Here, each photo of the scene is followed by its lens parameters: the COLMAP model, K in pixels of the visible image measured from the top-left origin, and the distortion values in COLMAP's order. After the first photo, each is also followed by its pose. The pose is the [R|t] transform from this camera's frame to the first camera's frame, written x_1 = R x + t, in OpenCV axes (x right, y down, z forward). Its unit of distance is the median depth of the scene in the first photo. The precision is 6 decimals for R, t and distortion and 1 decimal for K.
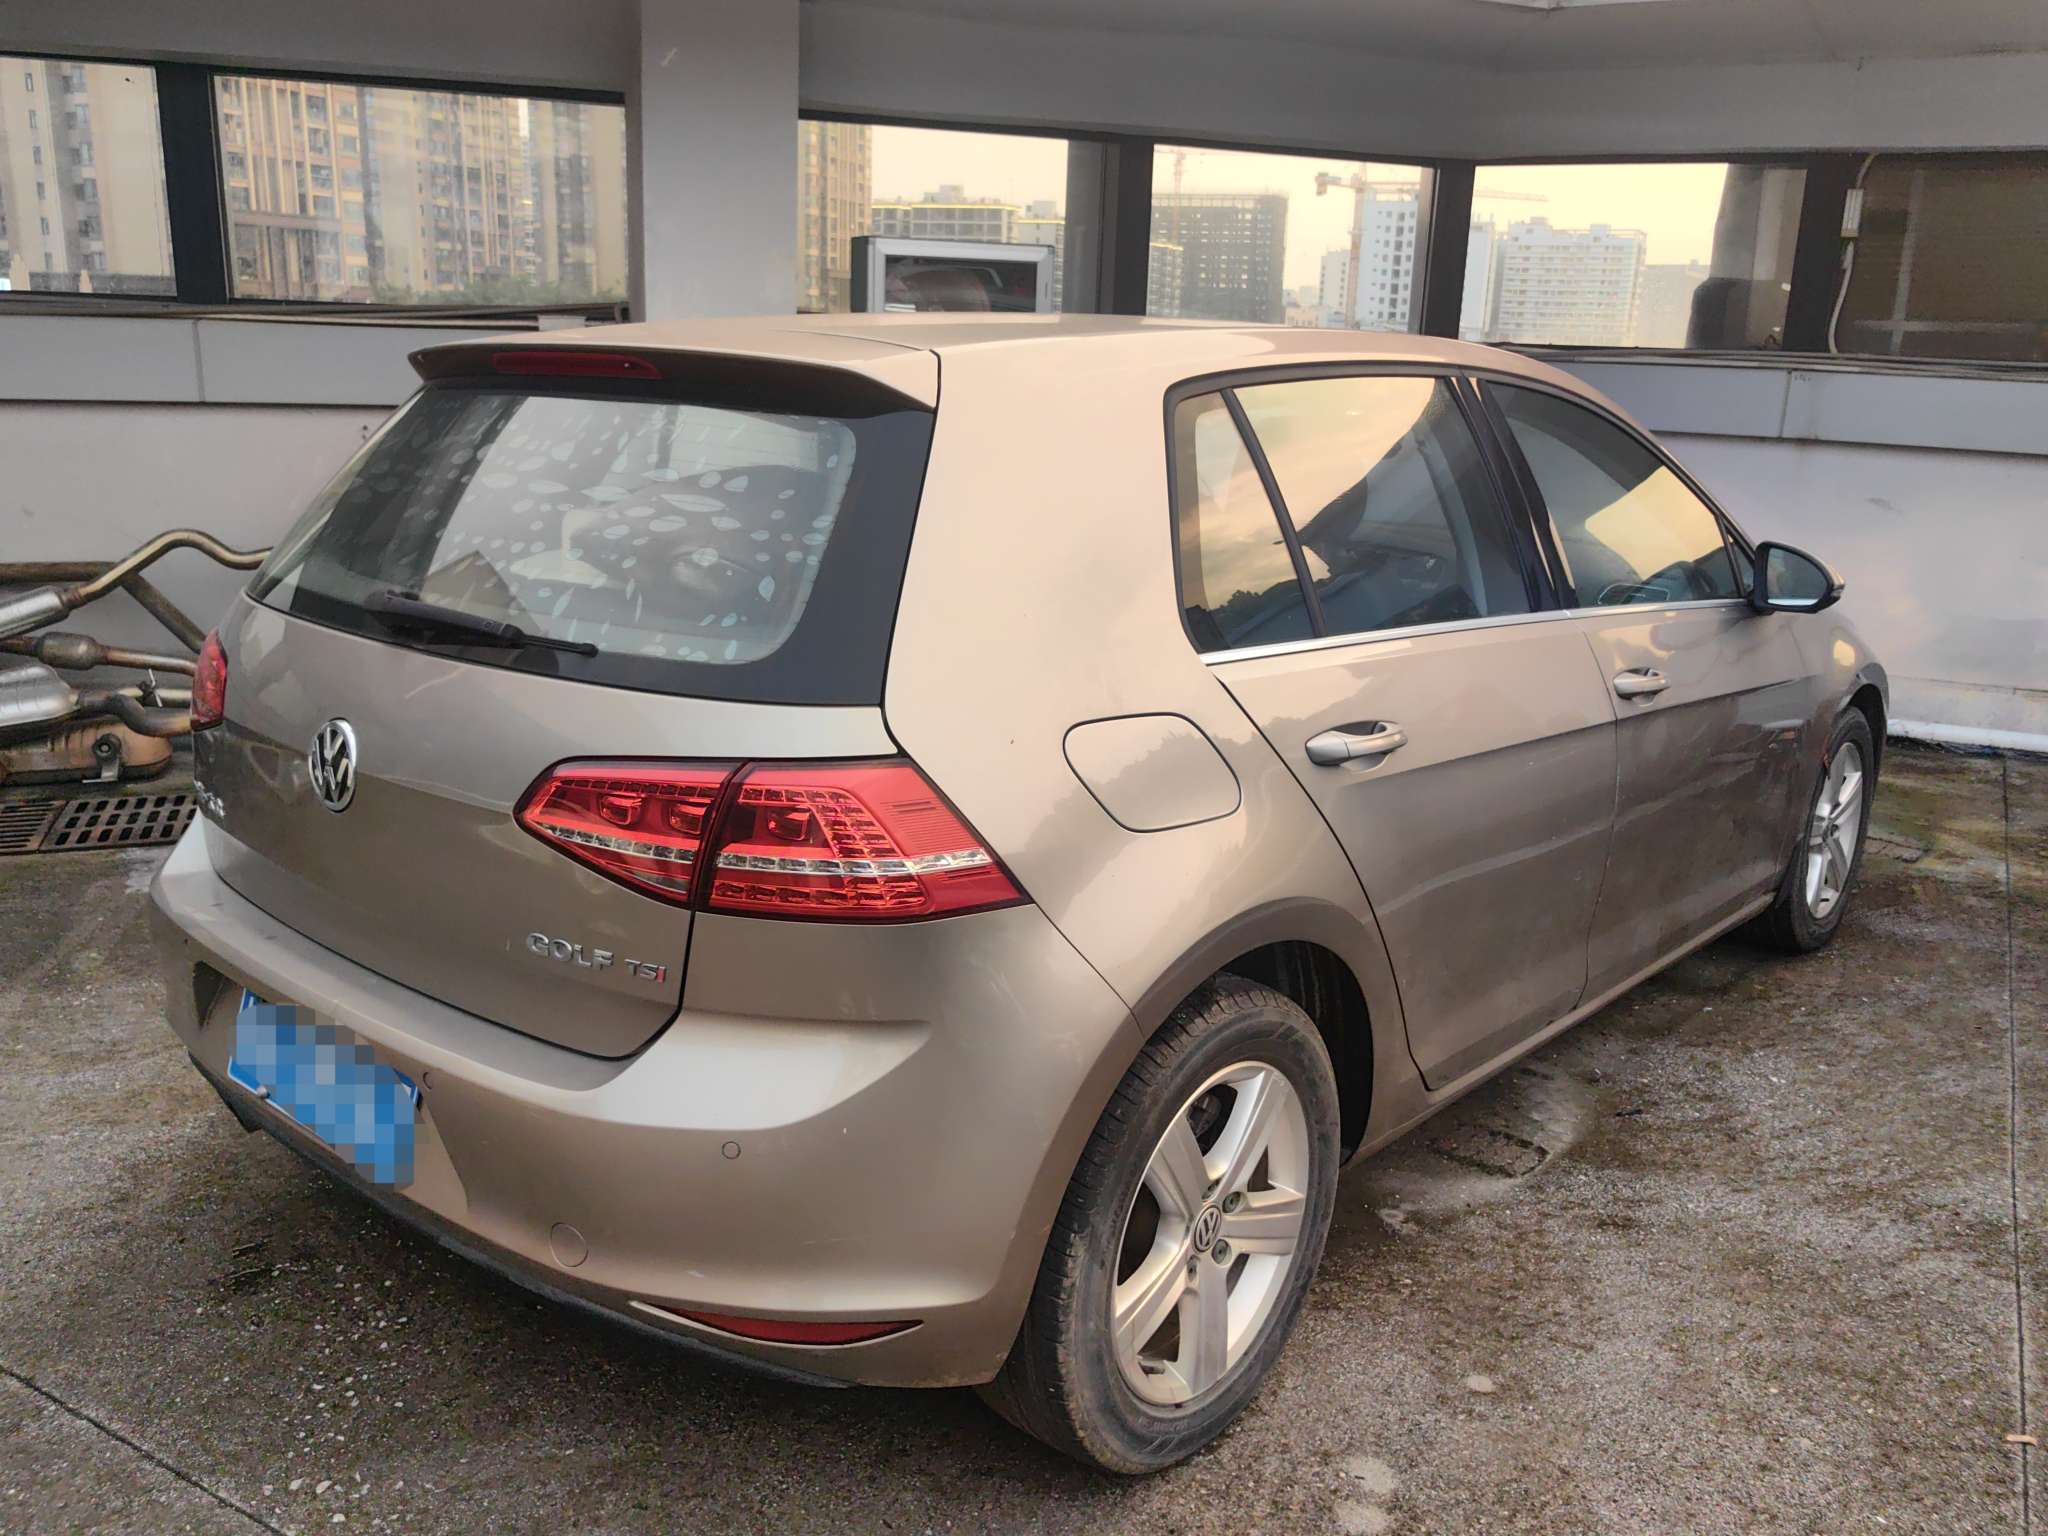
lens RADIAL K [[1612.9, 0, 1024.0], [0, 1612.9, 768.0], [0, 0, 1]] dist [-0.007897, -0.006321]
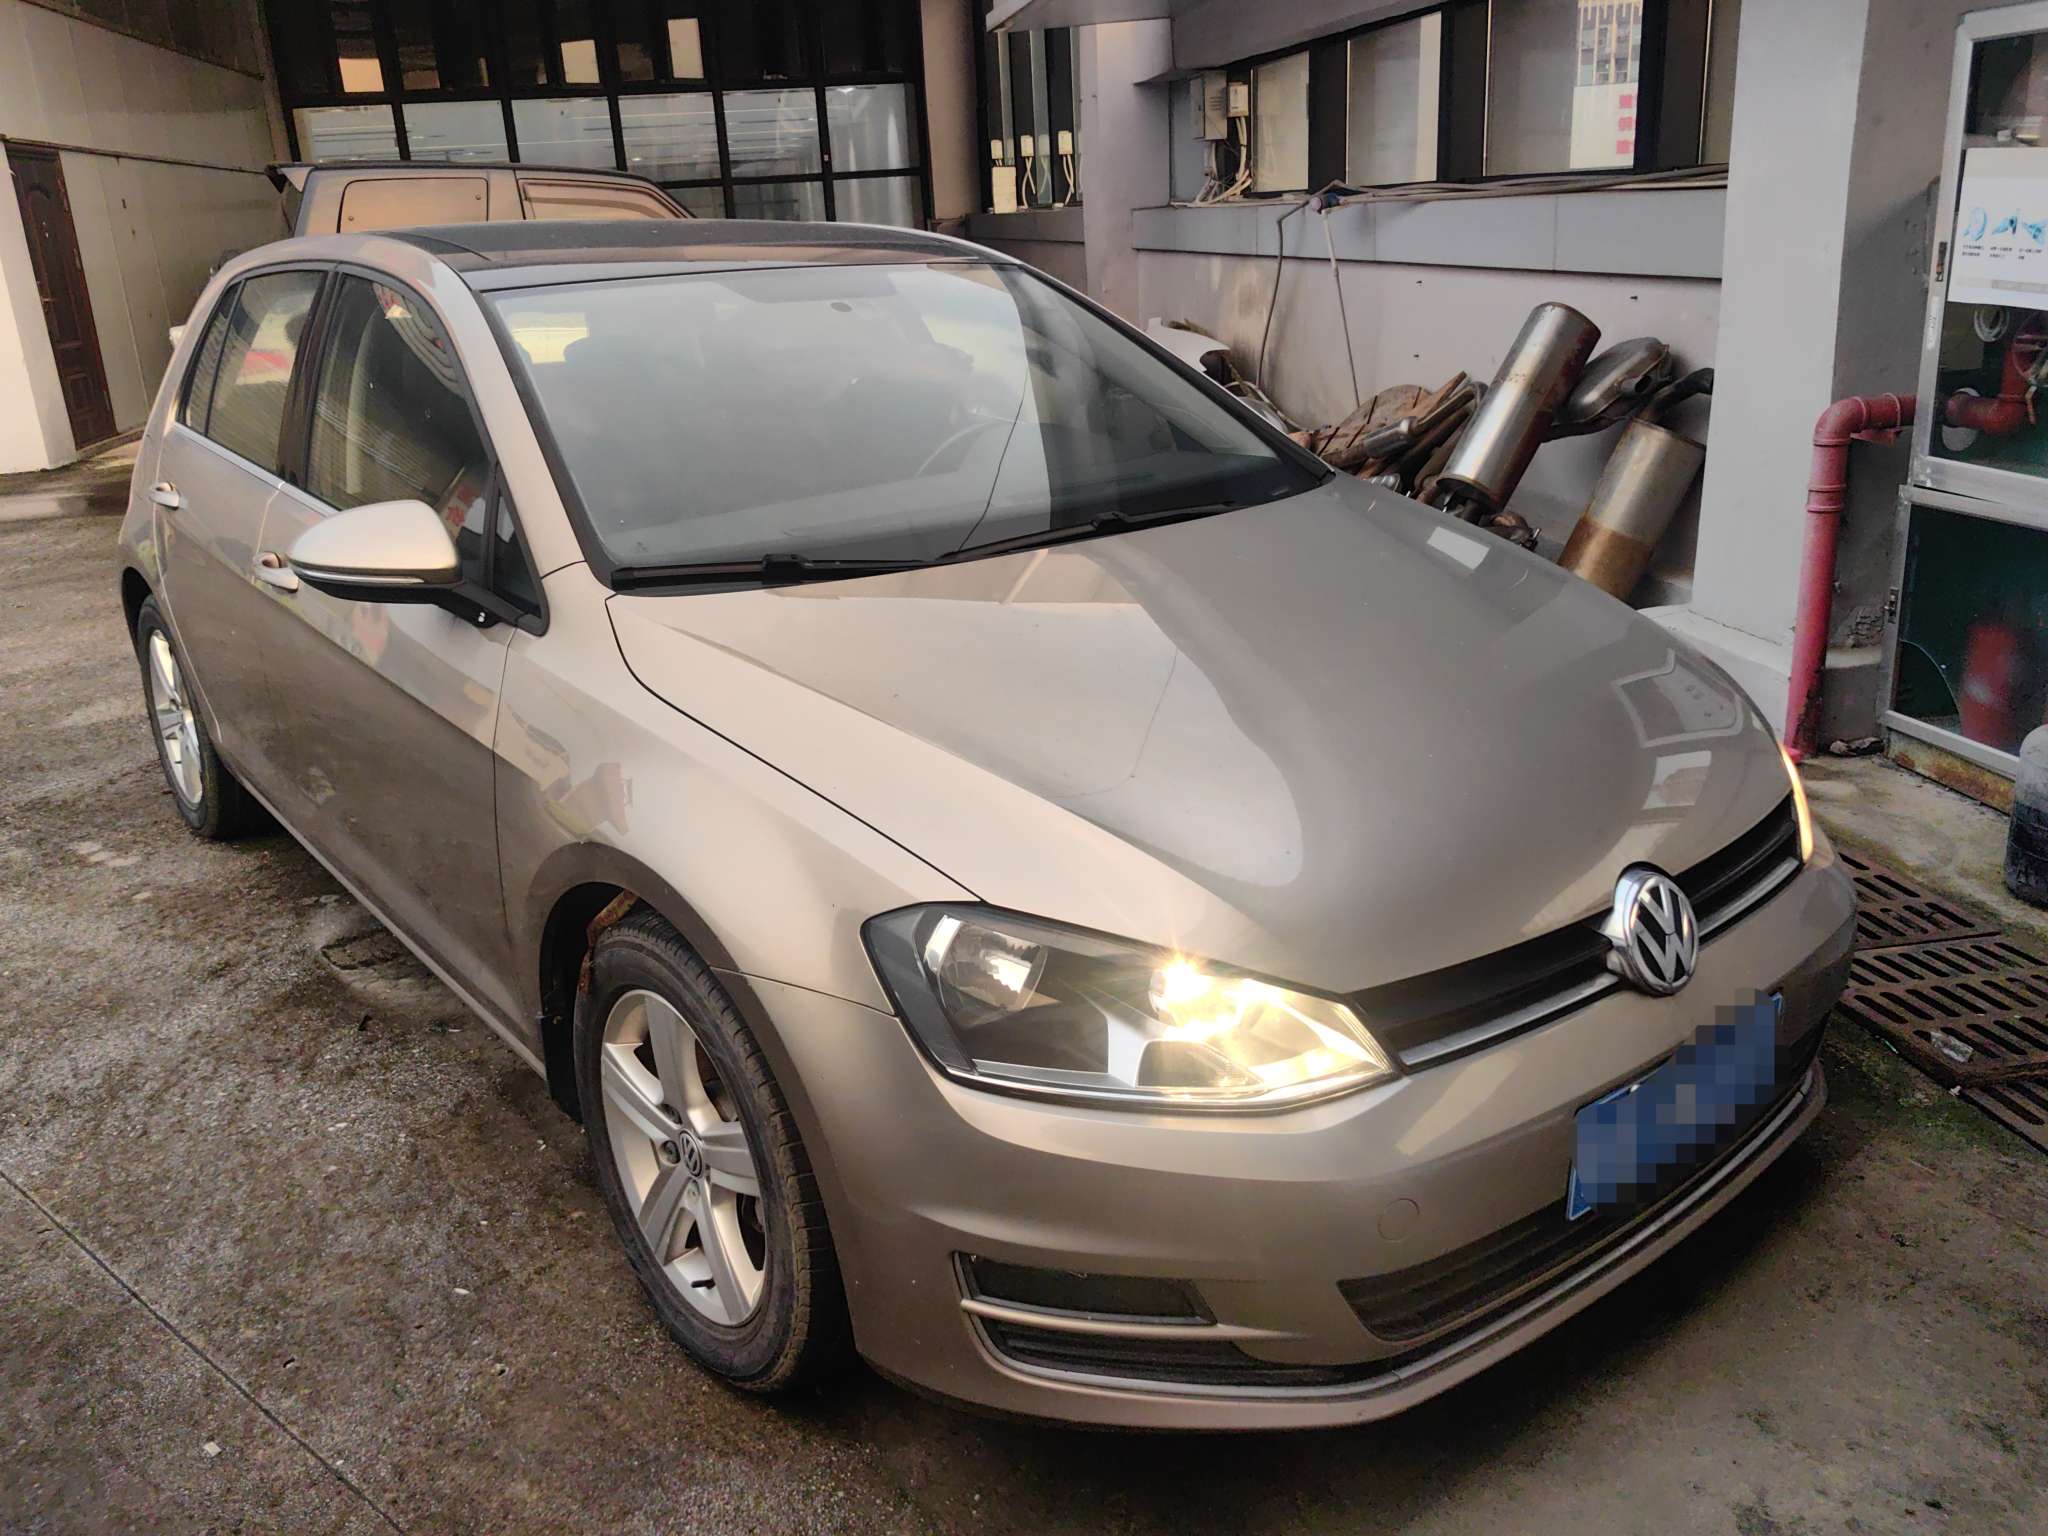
lens RADIAL K [[1612.9, 0, 1024.0], [0, 1612.9, 768.0], [0, 0, 1]] dist [-0.007897, -0.006321]
pose [[-0.163525, 0.293877, -0.941751, 1.342193], [-0.210373, 0.922257, 0.324323, -0.375621], [0.963848, 0.251154, -0.088988, 1.617230]]
